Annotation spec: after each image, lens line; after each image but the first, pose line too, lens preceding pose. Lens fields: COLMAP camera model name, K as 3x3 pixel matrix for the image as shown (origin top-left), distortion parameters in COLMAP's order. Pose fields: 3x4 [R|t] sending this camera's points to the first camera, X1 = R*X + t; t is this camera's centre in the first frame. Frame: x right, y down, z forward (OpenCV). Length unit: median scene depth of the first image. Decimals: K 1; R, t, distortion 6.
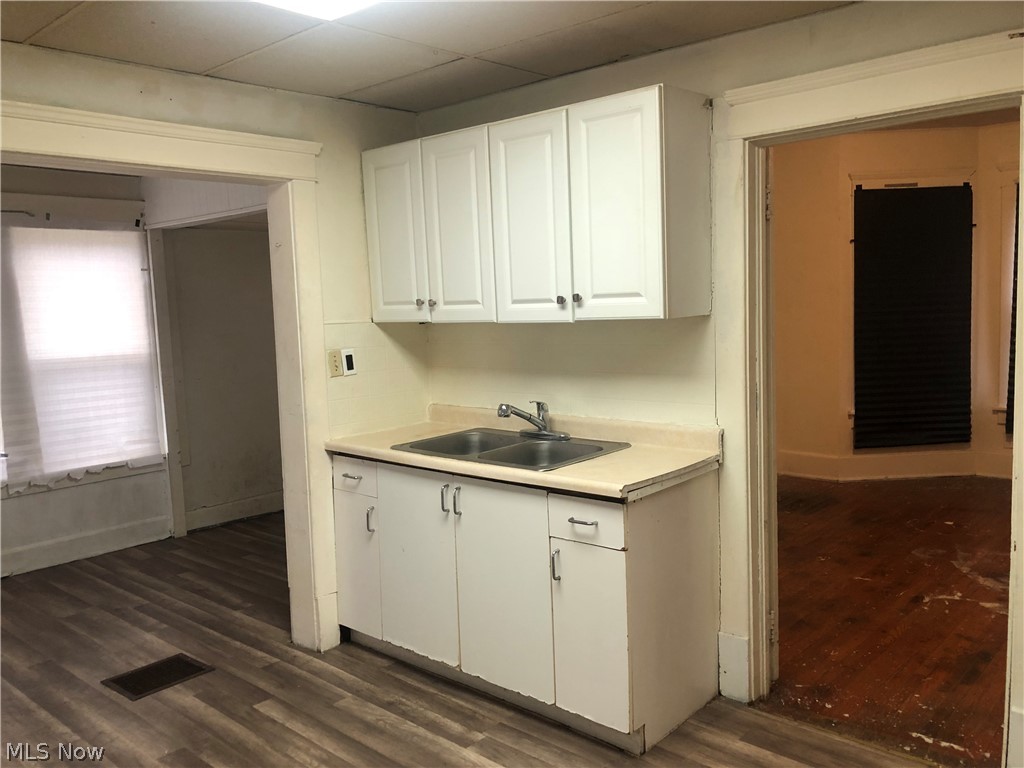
lens RADIAL K [[837.0, 0, 501.0], [0, 837.0, 386.6], [0, 0, 1]] dist [0.030891, -0.021240]
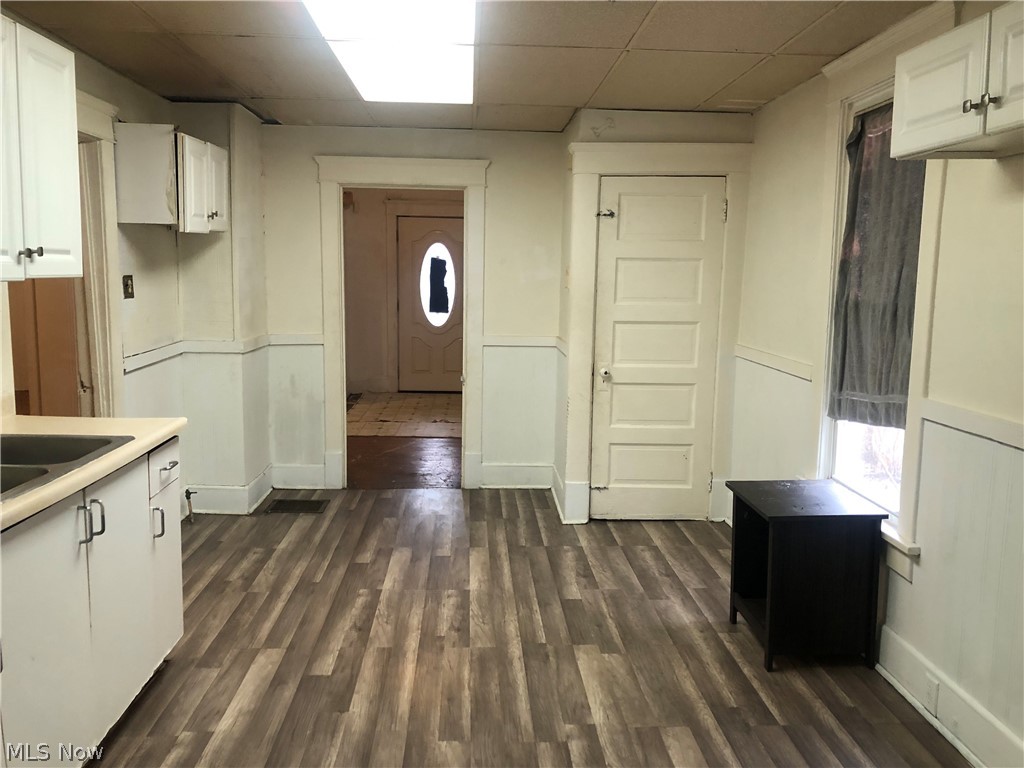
lens RADIAL K [[837.0, 0, 509.8], [0, 837.0, 377.6], [0, 0, 1]] dist [0.030891, -0.021240]
pose [[-0.707048, -0.065313, 0.704143, -0.750933], [0.083484, 0.981054, 0.174826, -0.078332], [-0.702221, 0.182395, -0.688199, 1.105081]]
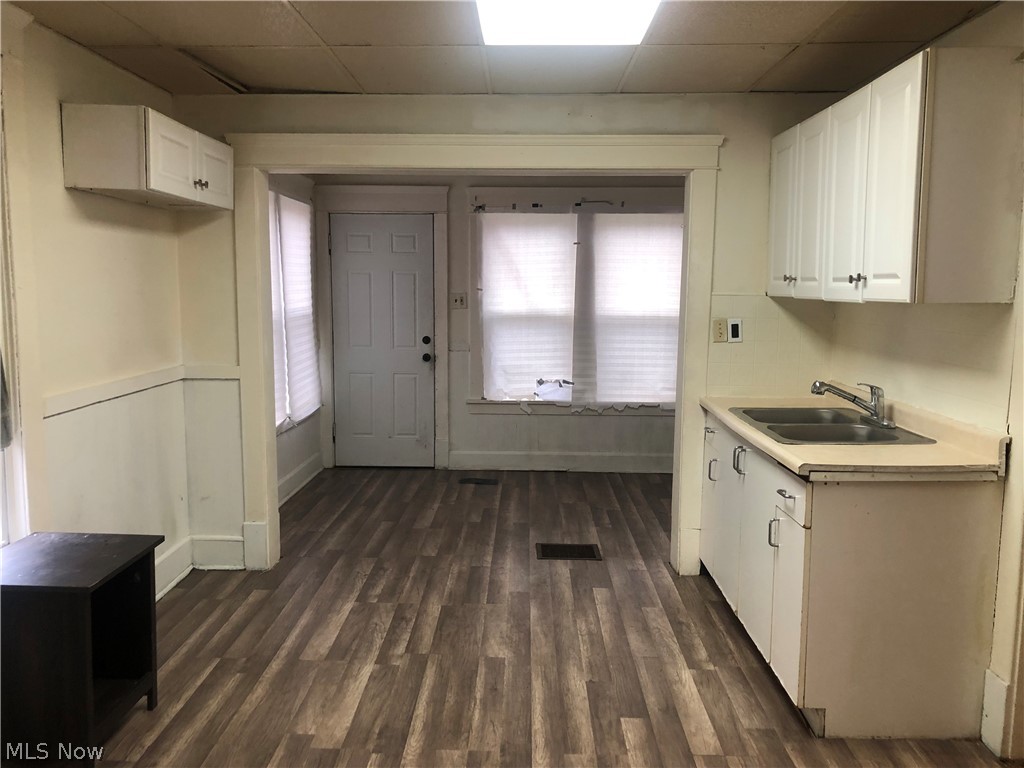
lens RADIAL K [[837.0, 0, 511.5], [0, 837.0, 392.5], [0, 0, 1]] dist [0.030891, -0.021240]
pose [[0.657107, 0.135106, -0.741591, 0.489949], [-0.107870, 0.990535, 0.084878, -0.011147], [0.746040, 0.024221, 0.665461, 0.041515]]
